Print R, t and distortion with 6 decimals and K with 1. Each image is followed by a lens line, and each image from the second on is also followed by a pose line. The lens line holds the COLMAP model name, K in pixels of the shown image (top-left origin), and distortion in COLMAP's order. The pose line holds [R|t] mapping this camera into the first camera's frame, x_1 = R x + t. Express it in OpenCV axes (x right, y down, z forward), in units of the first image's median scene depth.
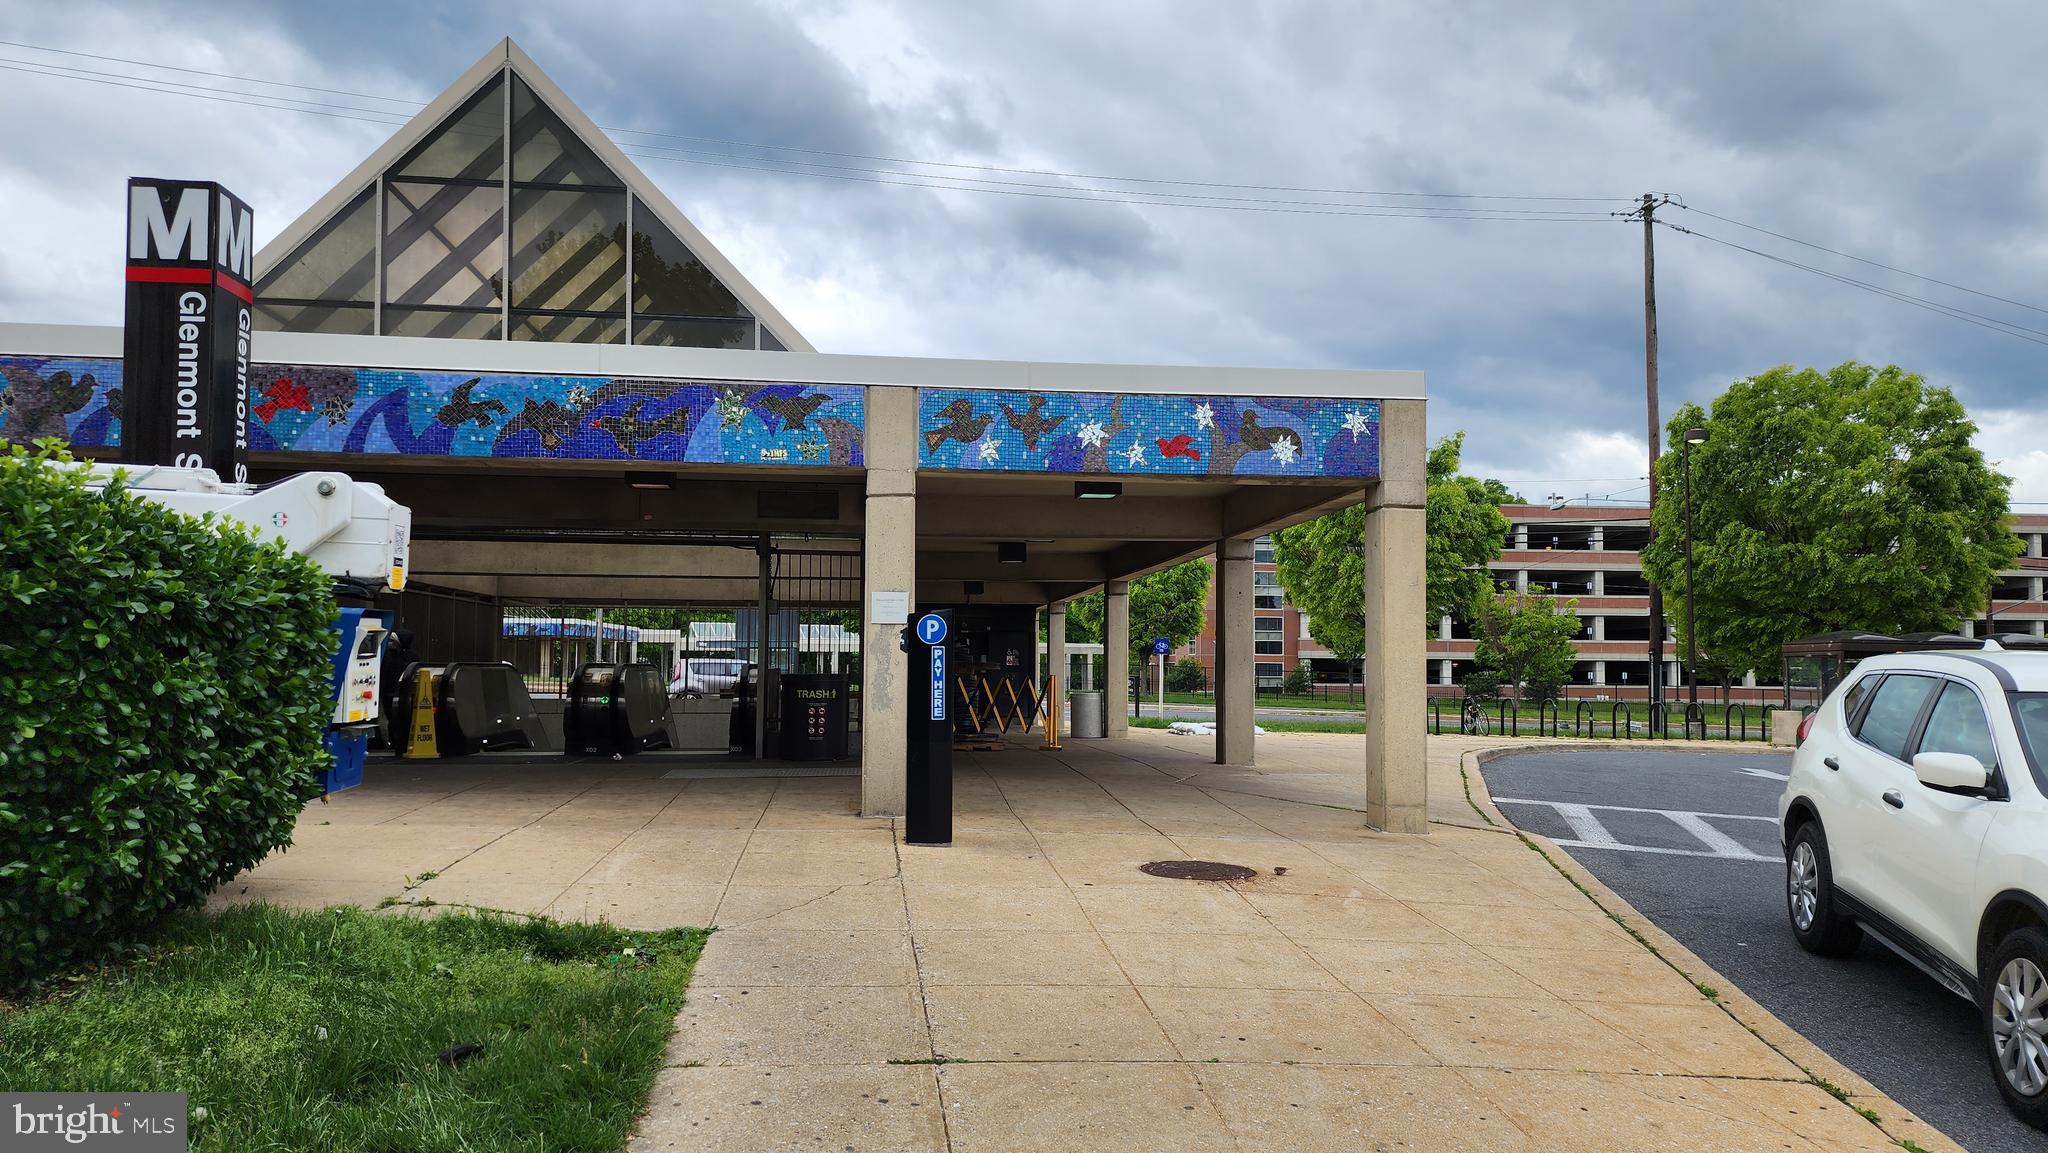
lens RADIAL K [[1398.3, 0, 1024.0], [0, 1398.3, 576.5], [0, 0, 1]] dist [0.162892, -0.137422]
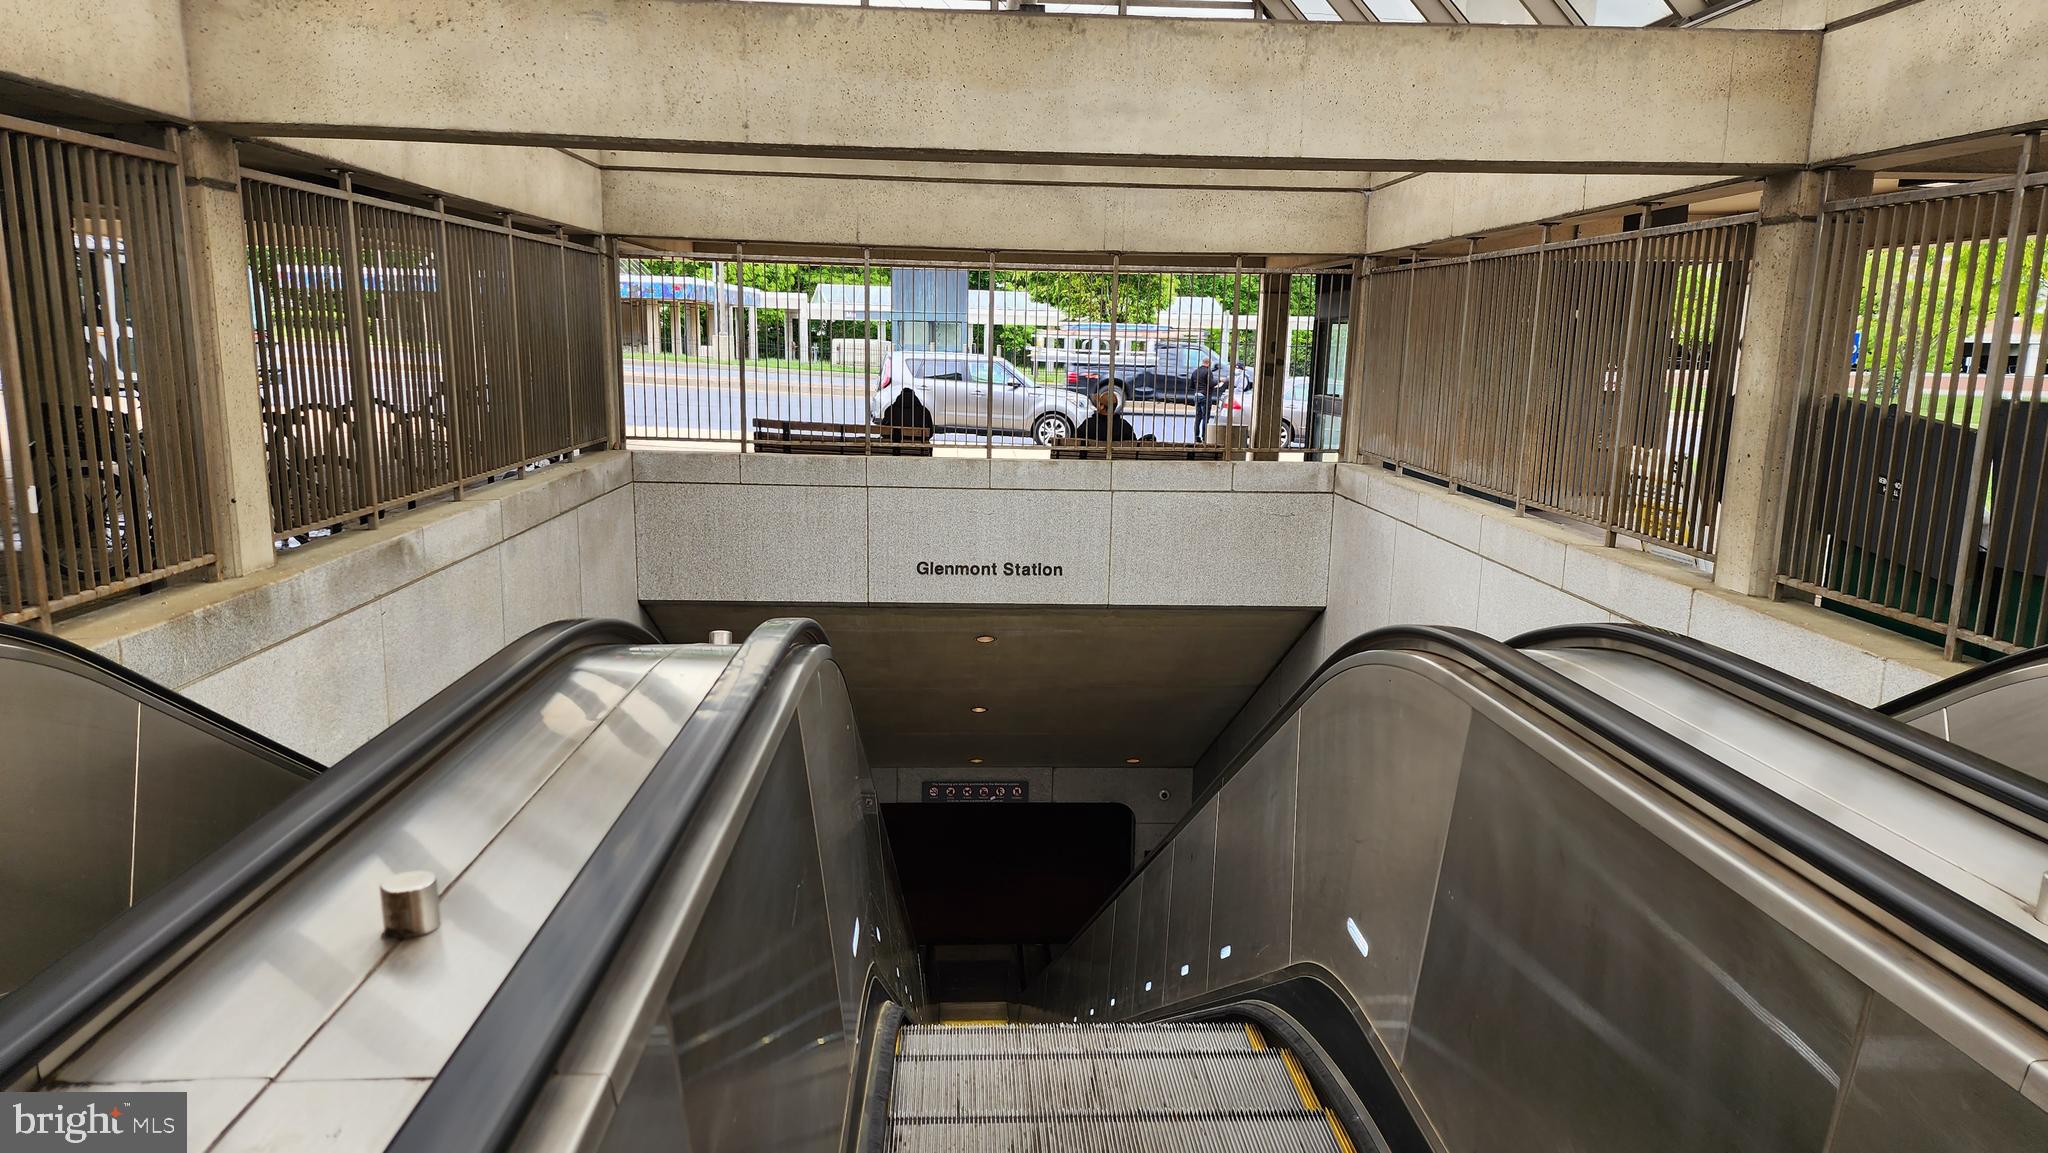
lens RADIAL K [[1398.3, 0, 1024.0], [0, 1398.3, 576.5], [0, 0, 1]] dist [0.162892, -0.137422]
pose [[0.998284, 0.023233, -0.053744, -0.087492], [-0.009981, 0.971994, 0.234796, 0.005270], [0.057694, -0.233856, 0.970558, 0.226590]]
